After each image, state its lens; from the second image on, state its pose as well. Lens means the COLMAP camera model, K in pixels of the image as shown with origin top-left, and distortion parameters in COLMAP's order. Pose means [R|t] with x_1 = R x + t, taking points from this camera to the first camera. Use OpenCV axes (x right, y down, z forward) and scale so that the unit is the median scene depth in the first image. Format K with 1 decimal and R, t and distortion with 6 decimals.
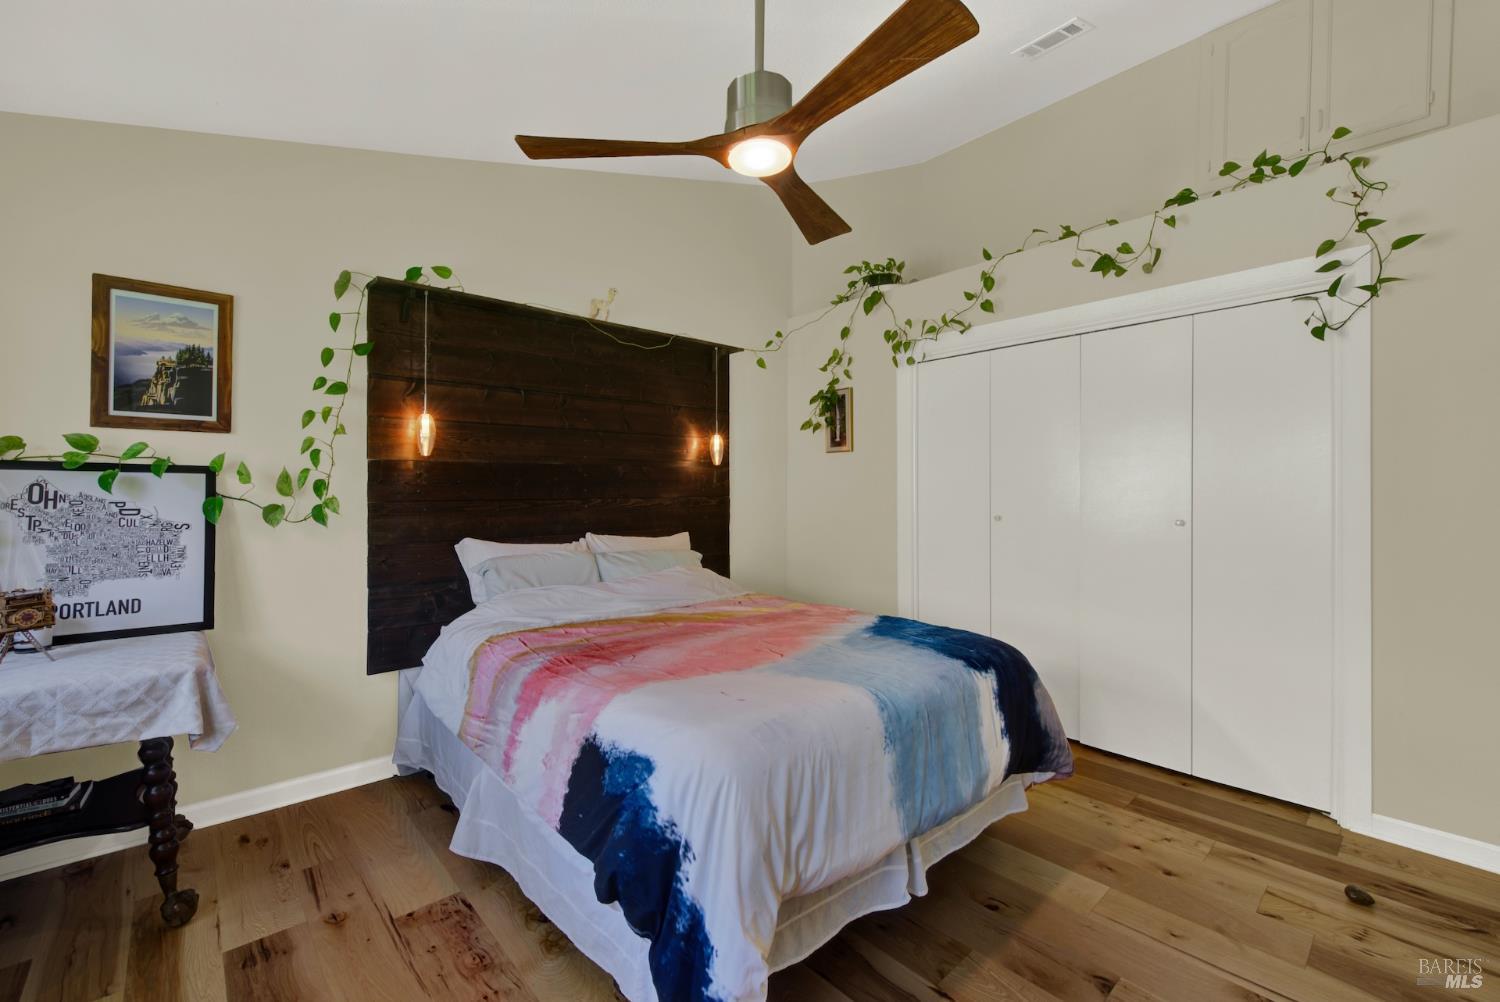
lens RADIAL K [[614.7, 0, 756.1], [0, 614.7, 490.4], [0, 0, 1]] dist [-0.004730, 0.000224]
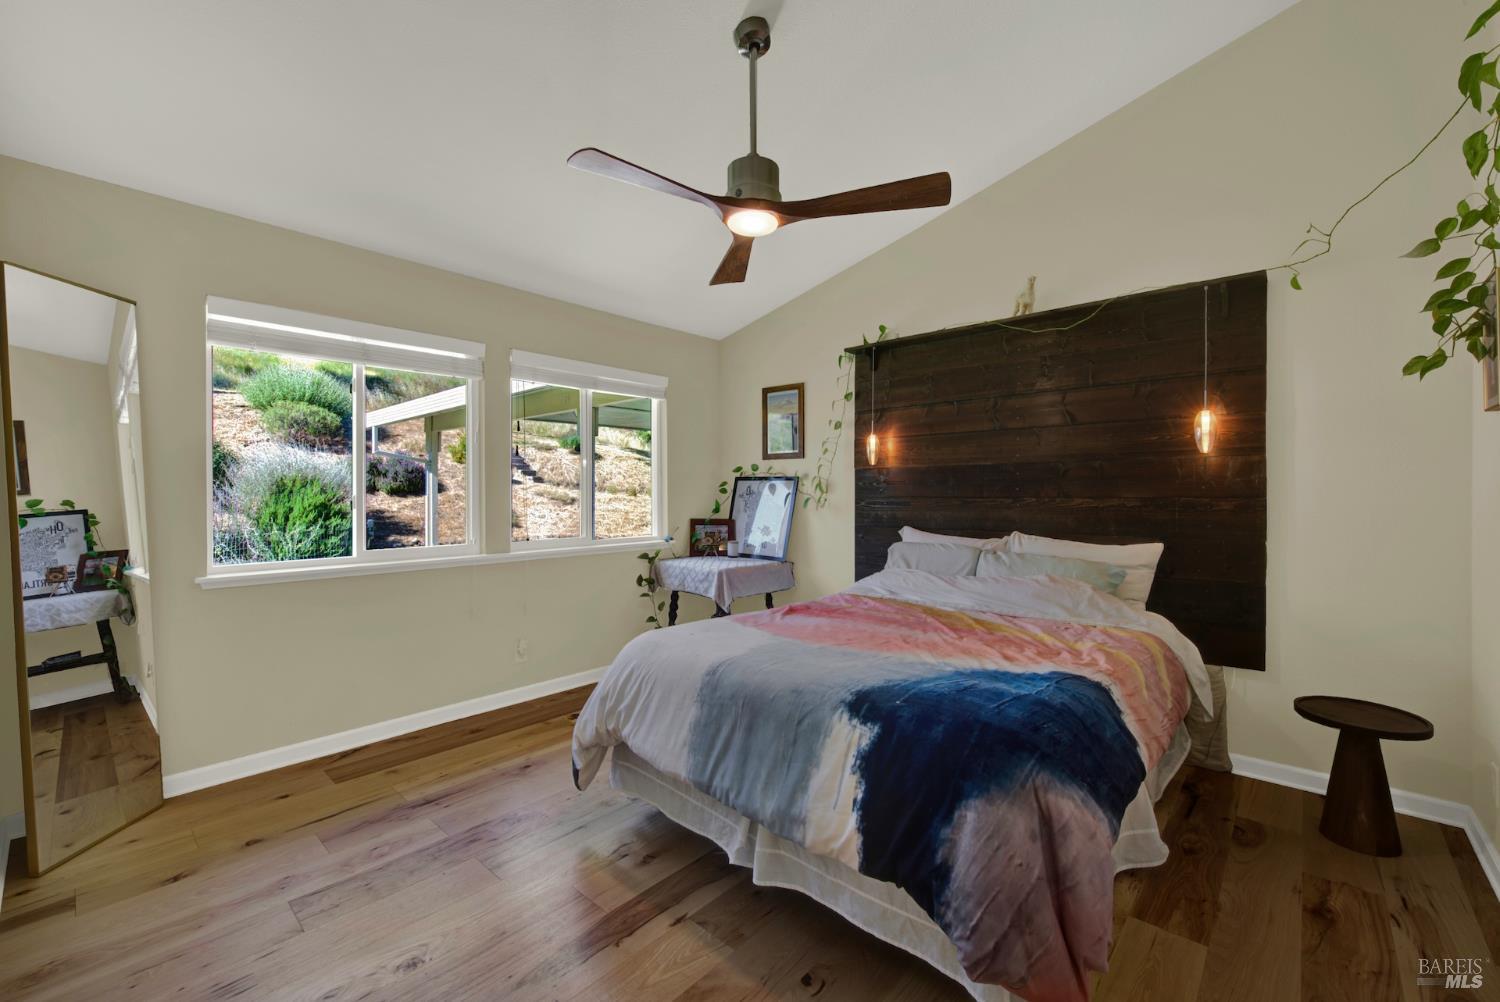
lens RADIAL K [[614.7, 0, 757.1], [0, 614.7, 498.7], [0, 0, 1]] dist [-0.004730, 0.000224]
pose [[0.099664, 0.011062, -0.994960, 0.840586], [-0.003734, 0.999935, 0.010743, 0.007830], [0.995014, 0.002645, 0.099699, 0.600238]]
